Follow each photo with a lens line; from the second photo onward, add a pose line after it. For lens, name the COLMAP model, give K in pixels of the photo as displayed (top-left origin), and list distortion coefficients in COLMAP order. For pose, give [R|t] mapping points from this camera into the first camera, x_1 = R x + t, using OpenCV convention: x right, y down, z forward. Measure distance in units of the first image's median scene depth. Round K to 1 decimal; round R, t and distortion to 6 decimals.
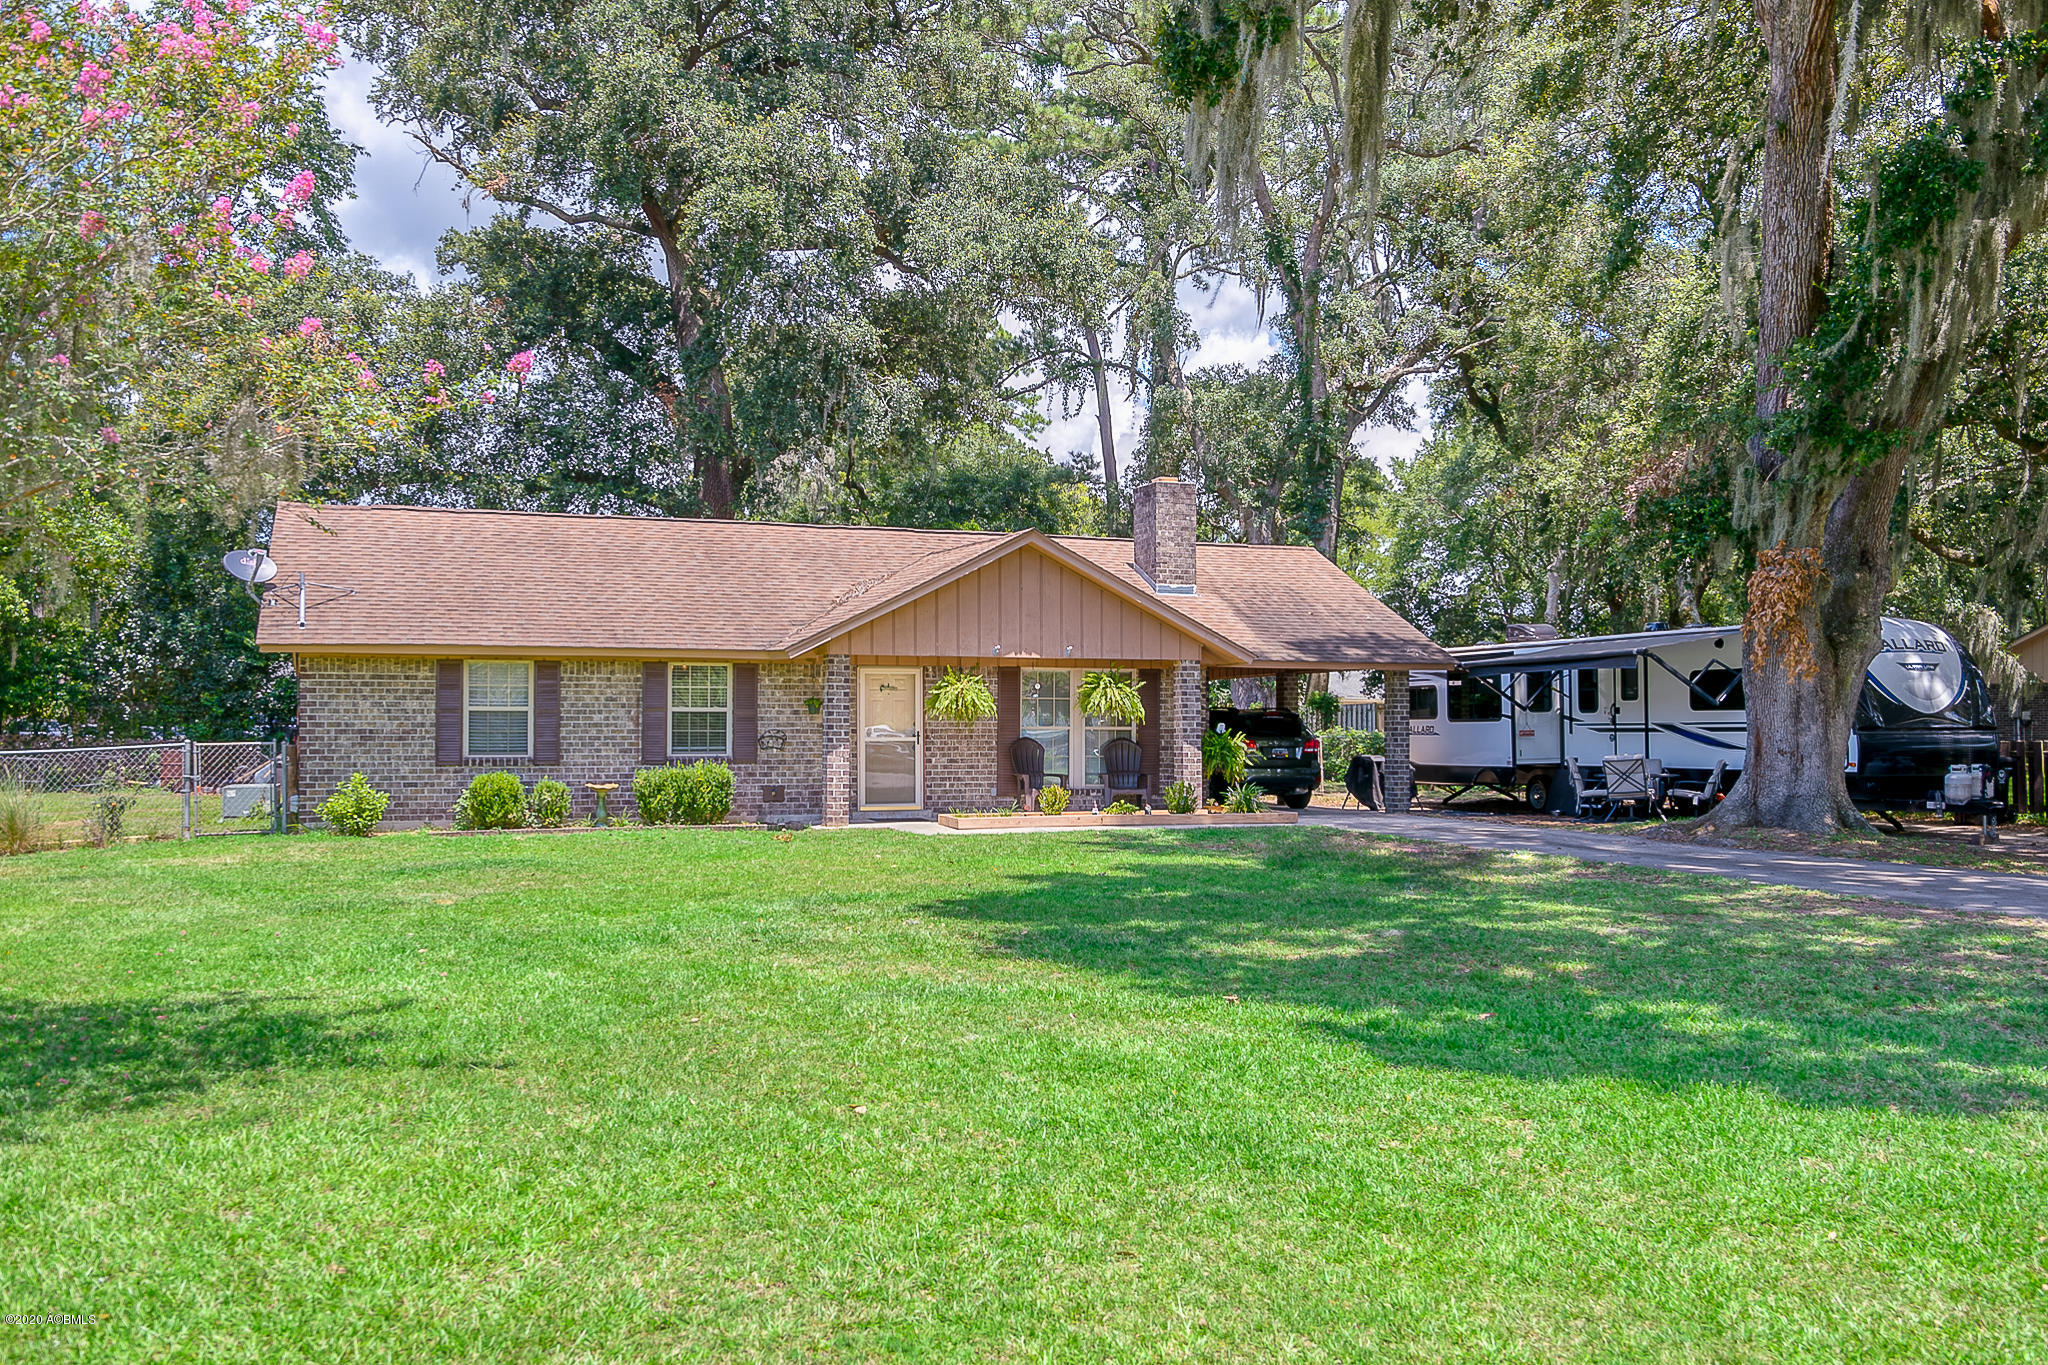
lens RADIAL K [[1729.3, 0, 1017.2], [0, 1729.3, 736.2], [0, 0, 1]] dist [0.016814, -0.003776]
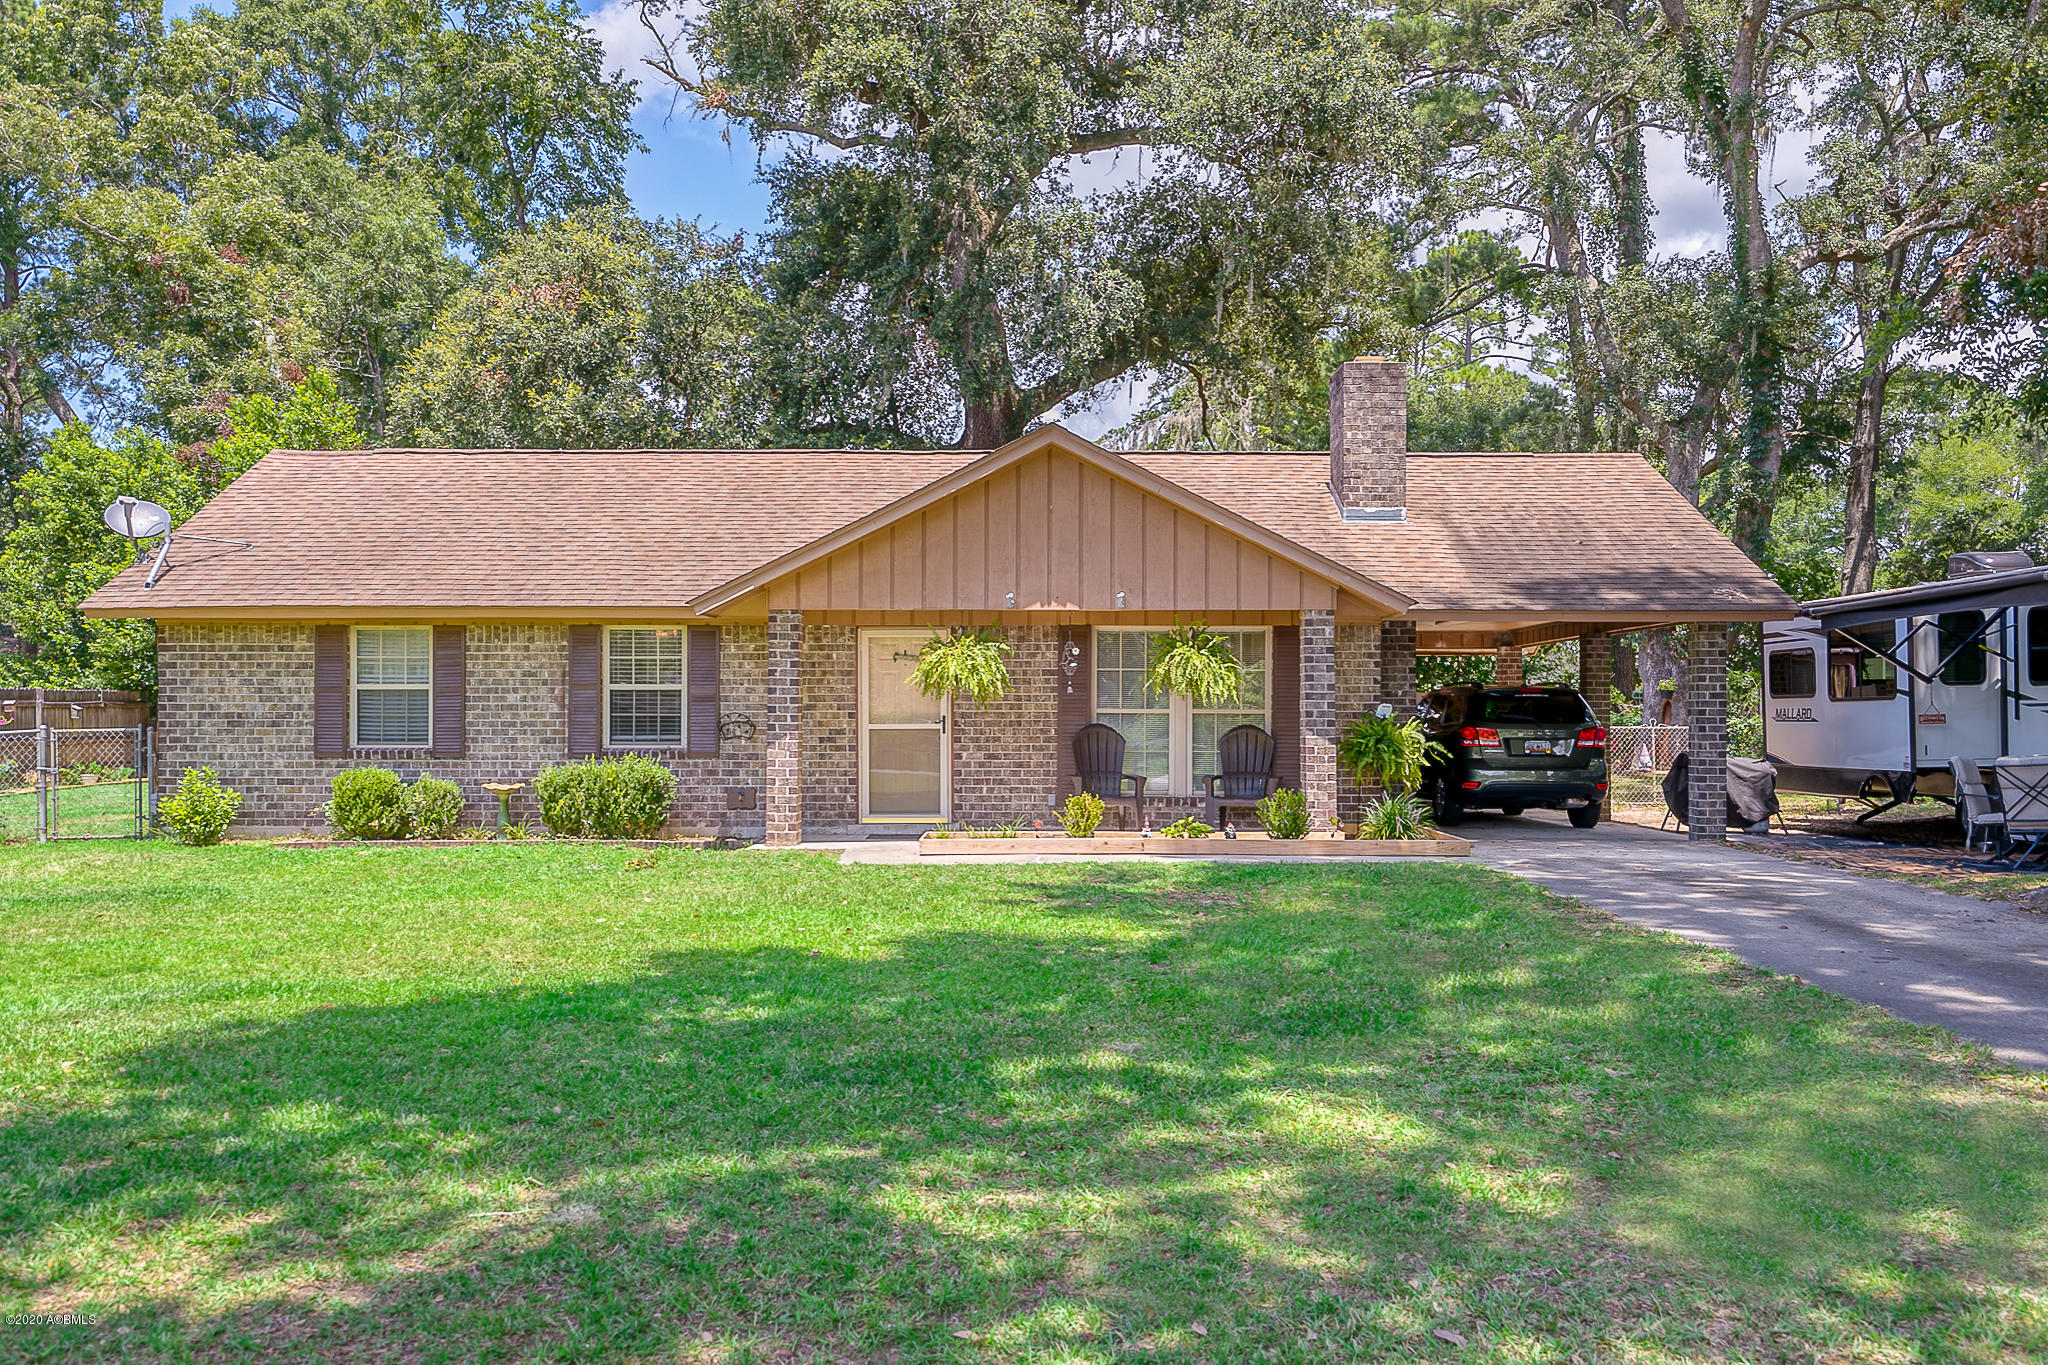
lens RADIAL K [[1730.6, 0, 1020.4], [0, 1730.6, 738.5], [0, 0, 1]] dist [-0.001261, -0.002614]
pose [[0.941056, 0.004415, -0.338223, 0.226438], [-0.001520, 0.999960, 0.008822, 0.000379], [0.338248, -0.007788, 0.941025, 0.334596]]
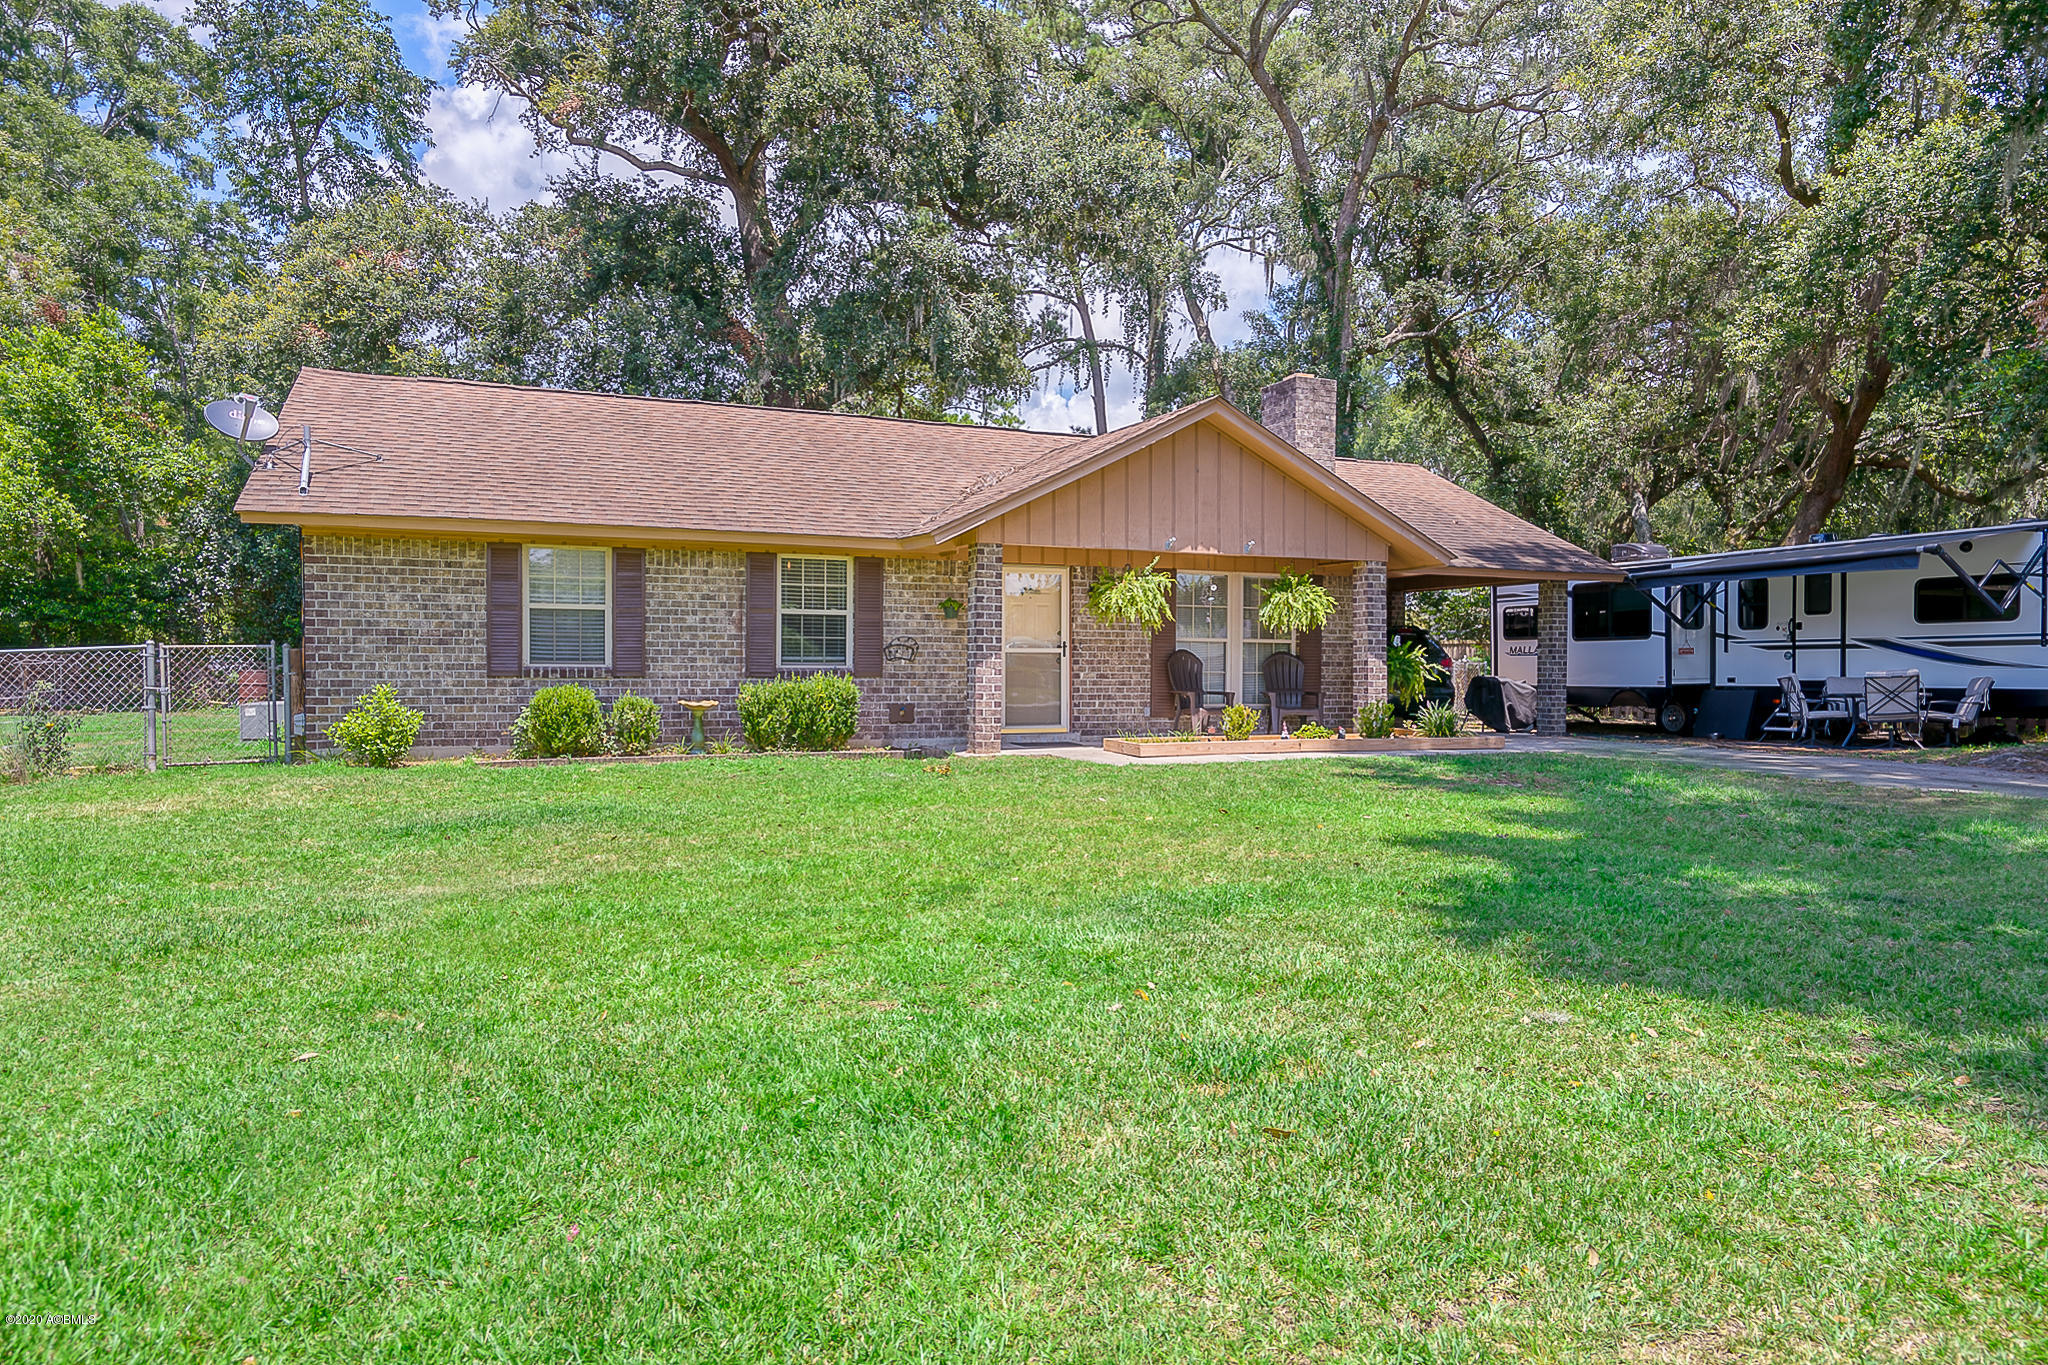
lens RADIAL K [[1254.0, 0, 1027.9], [0, 1254.0, 714.1], [0, 0, 1]] dist [0.006362, 0.002143]
pose [[0.998761, 0.001978, 0.049724, -0.109749], [-0.003530, 0.999509, 0.031148, 0.014366], [-0.049638, -0.031285, 0.998277, 0.387450]]
